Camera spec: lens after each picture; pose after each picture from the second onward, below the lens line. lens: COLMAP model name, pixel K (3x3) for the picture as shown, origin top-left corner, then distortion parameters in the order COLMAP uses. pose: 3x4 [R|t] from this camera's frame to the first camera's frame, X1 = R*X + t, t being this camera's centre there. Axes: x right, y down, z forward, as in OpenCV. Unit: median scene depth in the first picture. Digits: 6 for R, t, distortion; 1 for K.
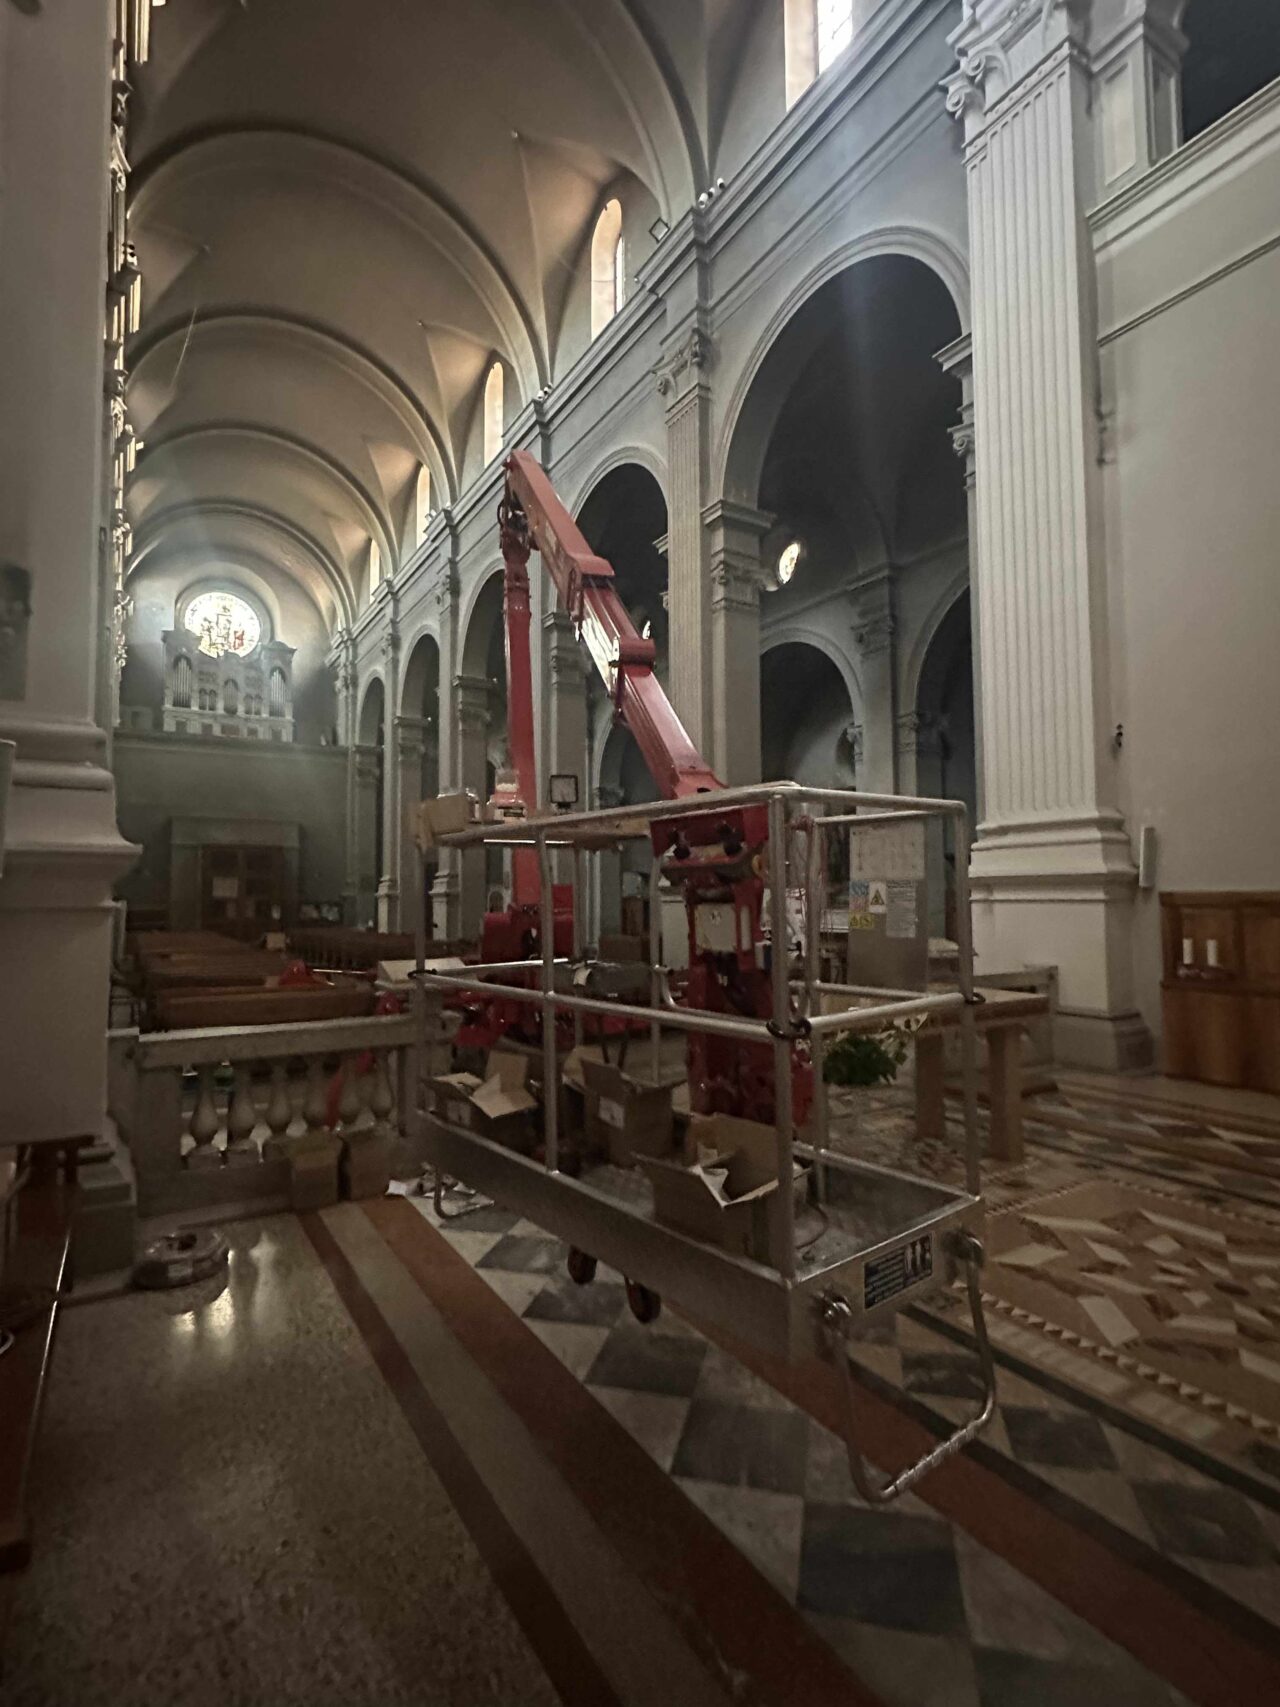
lens RADIAL K [[845.2, 0, 640.0], [0, 845.2, 853.5], [0, 0, 1]] dist [0.004663, 0.001138]
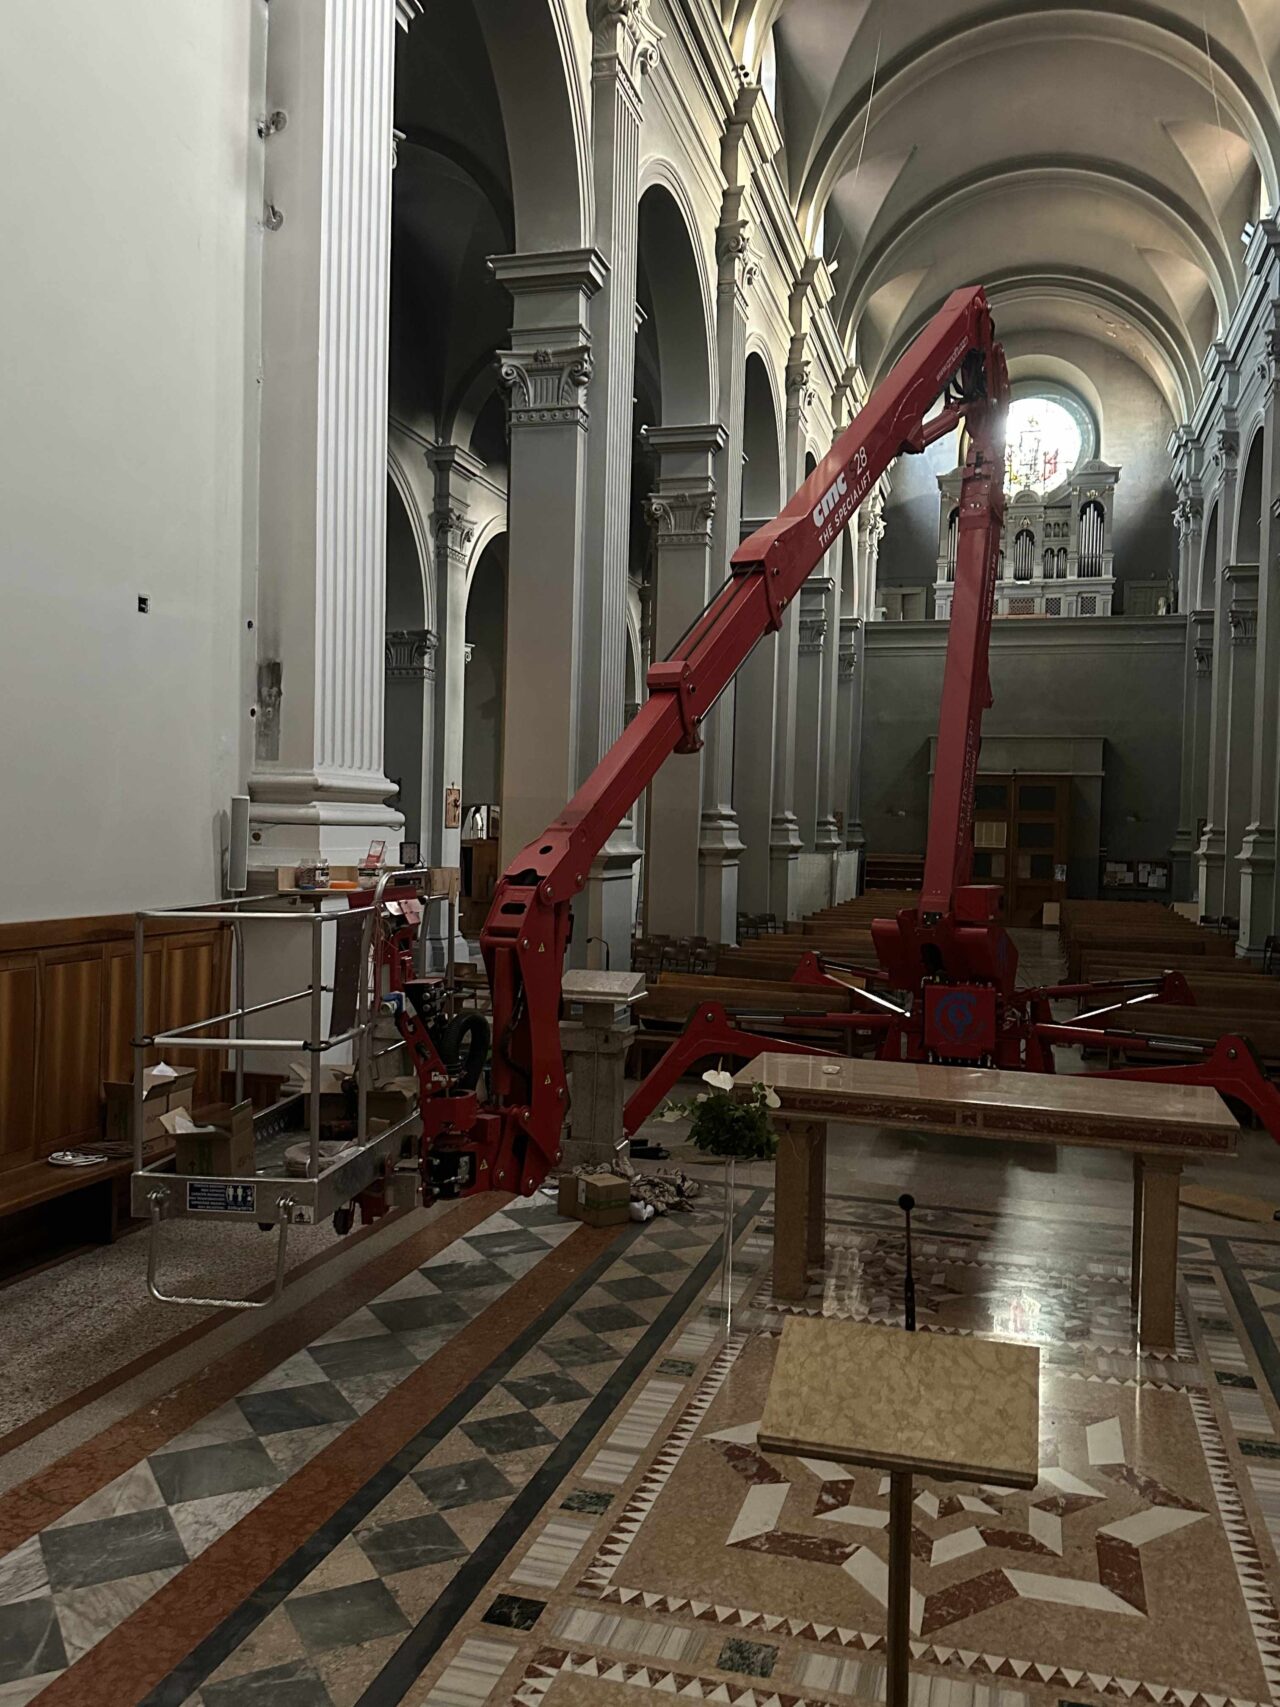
lens RADIAL K [[1383.2, 0, 640.0], [0, 1383.2, 853.5], [0, 0, 1]] dist [0.055119, -0.004653]
pose [[0.679400, 0.040842, -0.732631, 0.358684], [0.008481, 0.997946, 0.063497, -0.044542], [0.733719, -0.049353, 0.677658, -0.028678]]
